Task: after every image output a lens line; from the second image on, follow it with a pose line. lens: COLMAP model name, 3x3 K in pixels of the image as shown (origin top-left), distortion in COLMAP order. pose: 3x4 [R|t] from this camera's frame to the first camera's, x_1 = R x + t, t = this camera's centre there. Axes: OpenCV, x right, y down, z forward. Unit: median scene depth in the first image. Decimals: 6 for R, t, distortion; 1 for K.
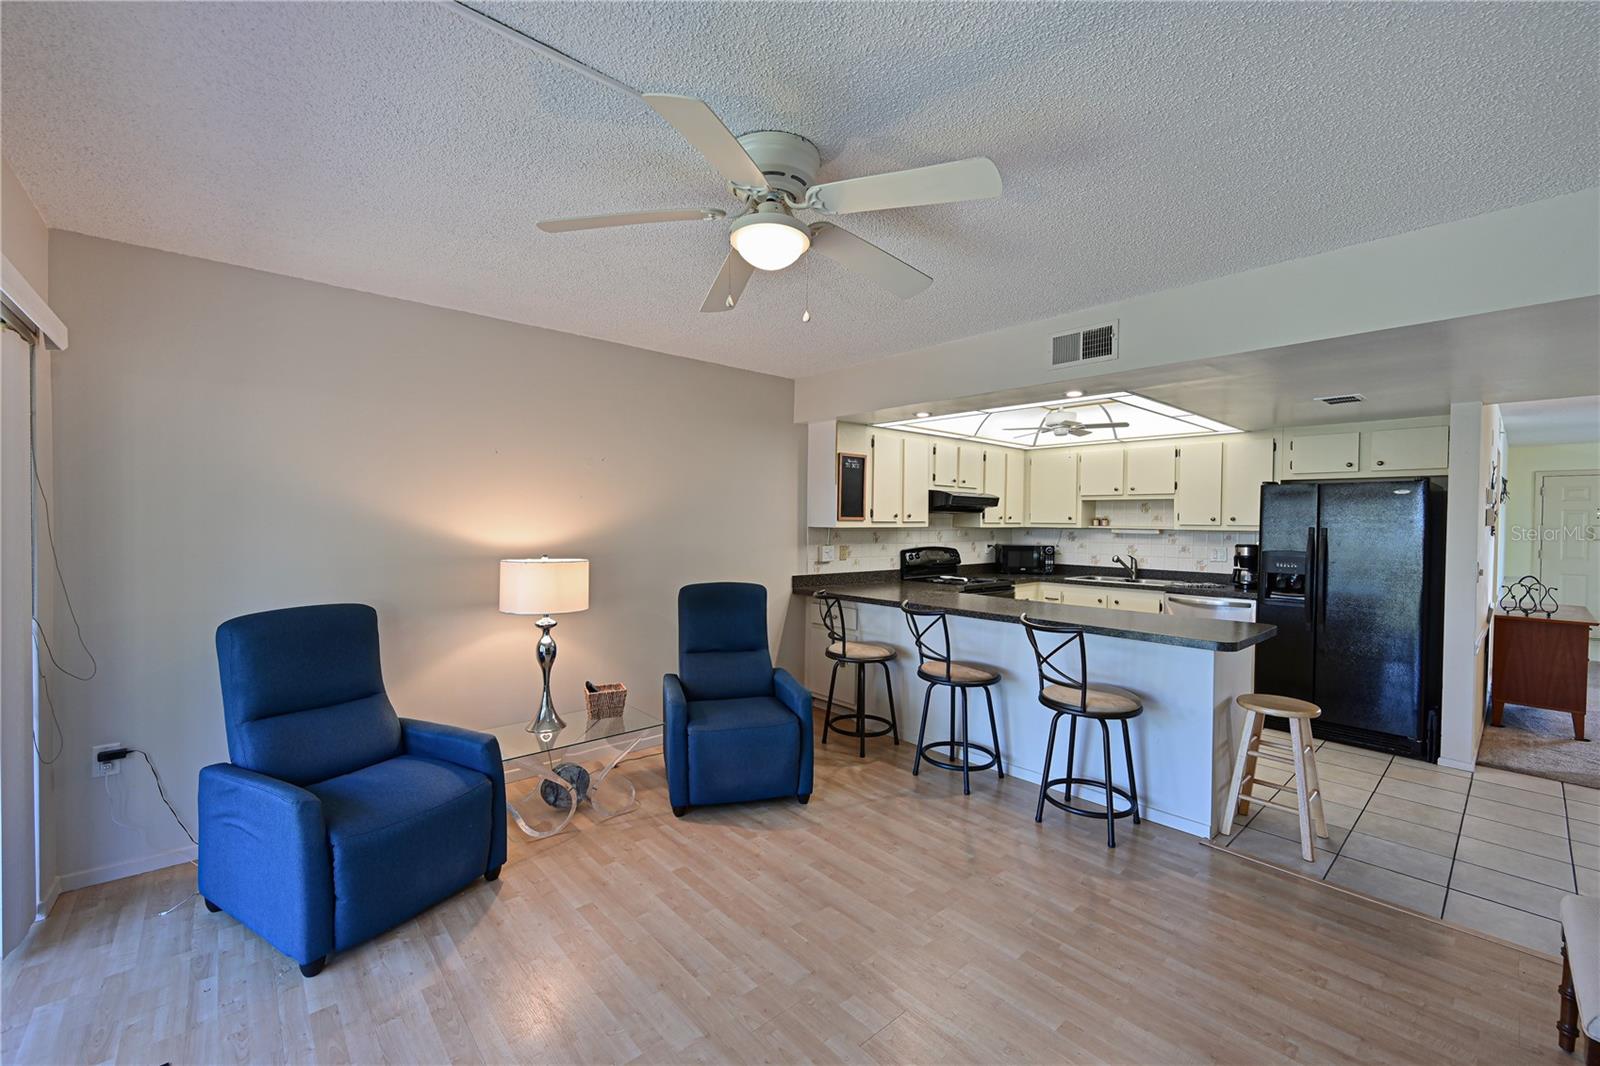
lens RADIAL K [[642.4, 0, 790.4], [0, 642.4, 541.5], [0, 0, 1]] dist [0.000879, 0.000044]
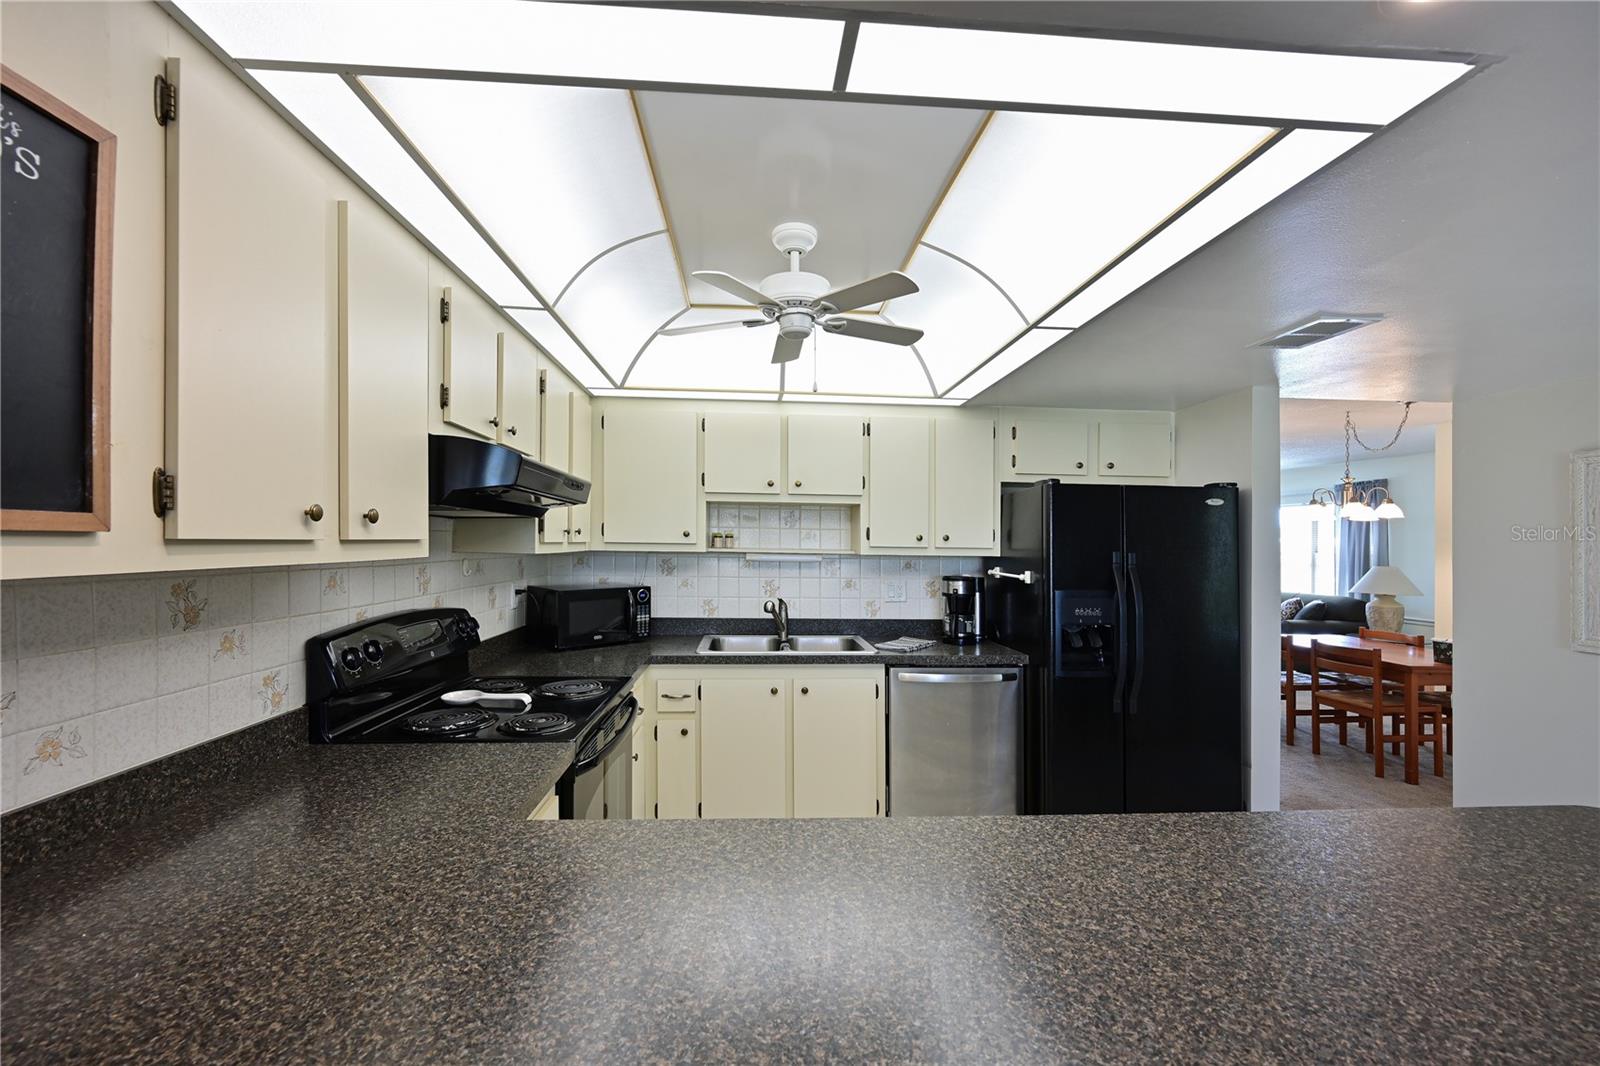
lens RADIAL K [[624.9, 0, 795.3], [0, 624.9, 543.0], [0, 0, 1]] dist [-0.000754, -0.000120]
pose [[0.606842, -0.000208, 0.794822, 0.084958], [0.018706, 0.999727, -0.014020, -0.021856], [-0.794602, 0.023376, 0.606681, 0.673544]]
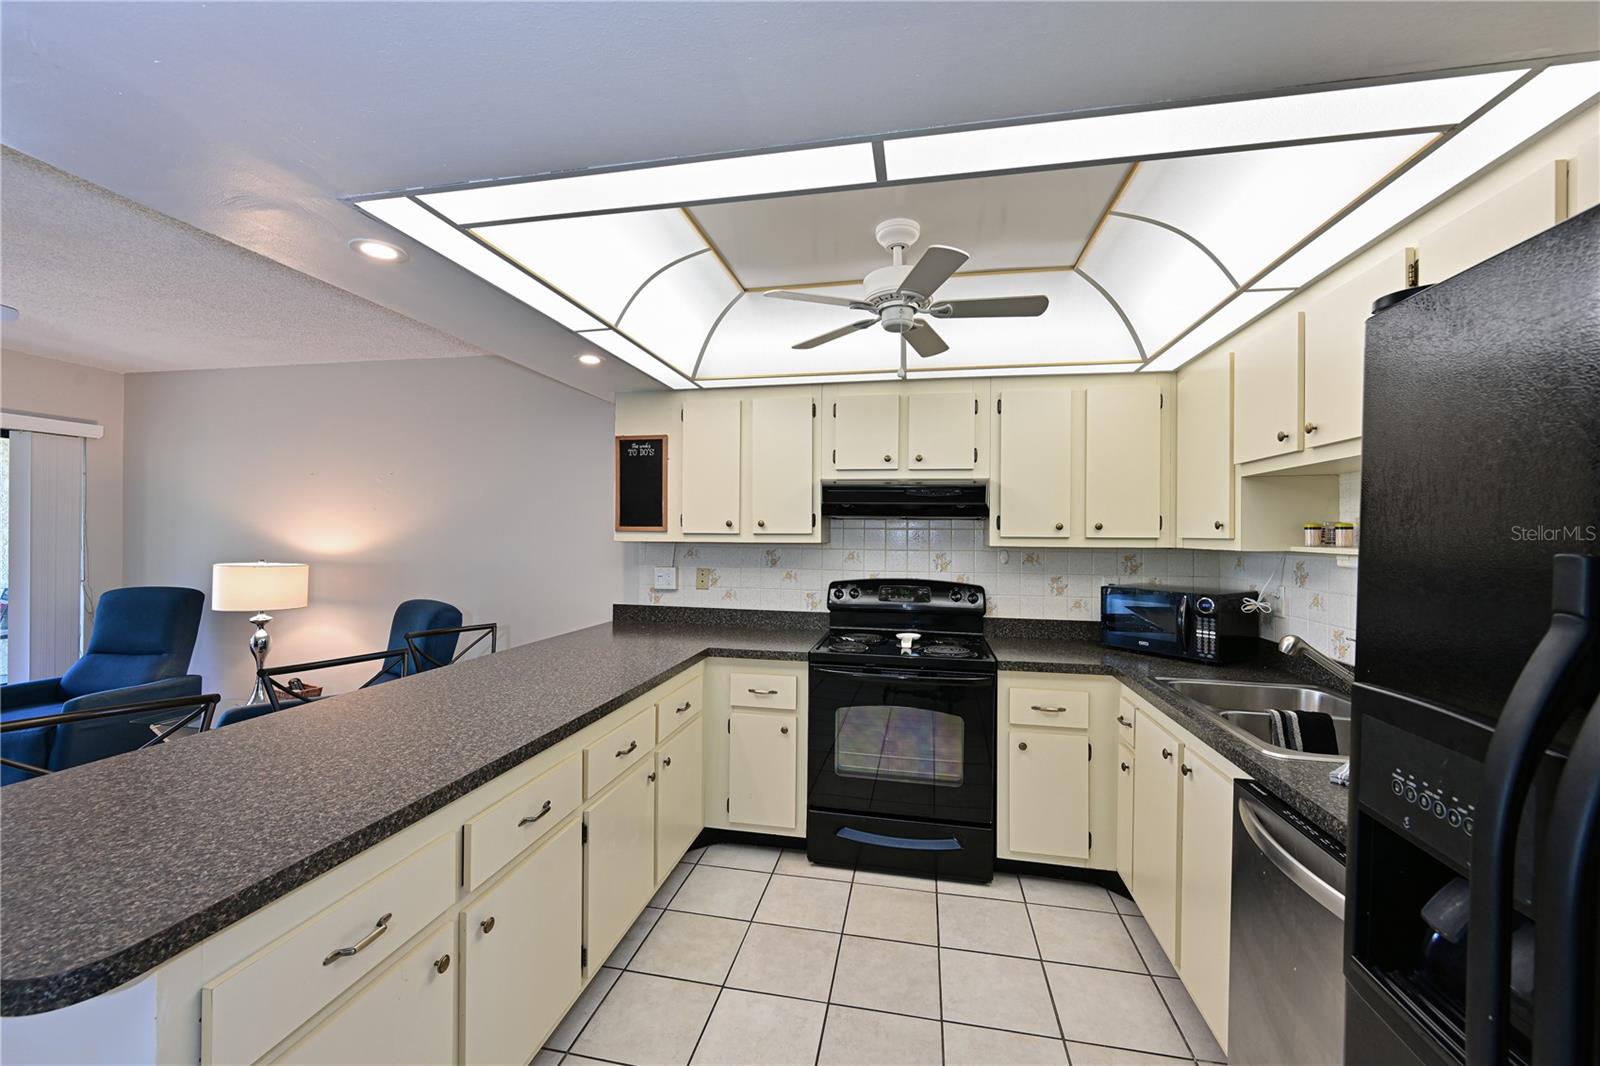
lens RADIAL K [[642.4, 0, 790.4], [0, 642.4, 541.5], [0, 0, 1]] dist [0.000879, 0.000044]
pose [[0.604467, 0.006669, -0.796603, 0.647741], [-0.030969, 0.999406, -0.015132, -0.013988], [0.796028, 0.033817, 0.604314, 0.614707]]
